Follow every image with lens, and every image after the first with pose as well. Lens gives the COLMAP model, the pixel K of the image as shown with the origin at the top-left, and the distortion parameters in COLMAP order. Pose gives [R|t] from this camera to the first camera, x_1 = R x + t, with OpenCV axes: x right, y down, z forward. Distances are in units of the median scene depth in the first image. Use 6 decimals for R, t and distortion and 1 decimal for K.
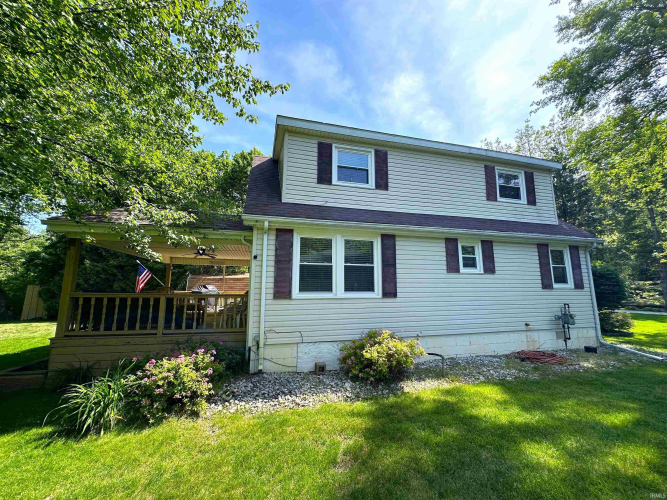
lens RADIAL K [[266.9, 0, 334.3], [0, 266.9, 248.8], [0, 0, 1]] dist [0.009505, 0.000809]
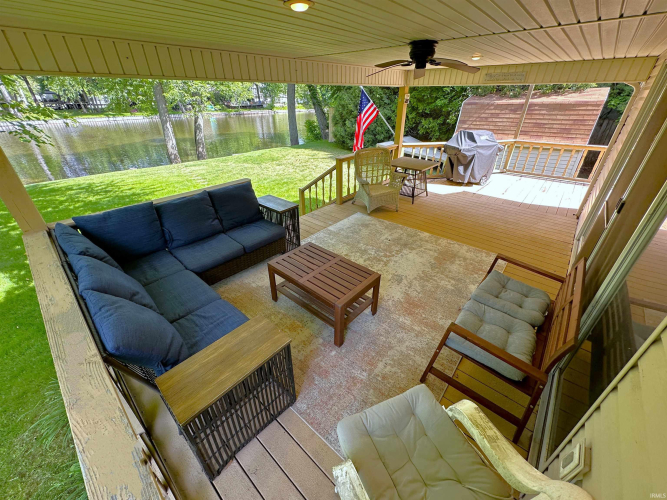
lens RADIAL K [[266.9, 0, 331.0], [0, 266.9, 249.0], [0, 0, 1]] dist [0.009505, 0.000809]
pose [[0.550345, 0.408585, -0.728134, -0.168714], [0.125956, 0.821474, 0.556162, 0.008575], [0.825382, -0.397793, 0.400630, 0.464351]]
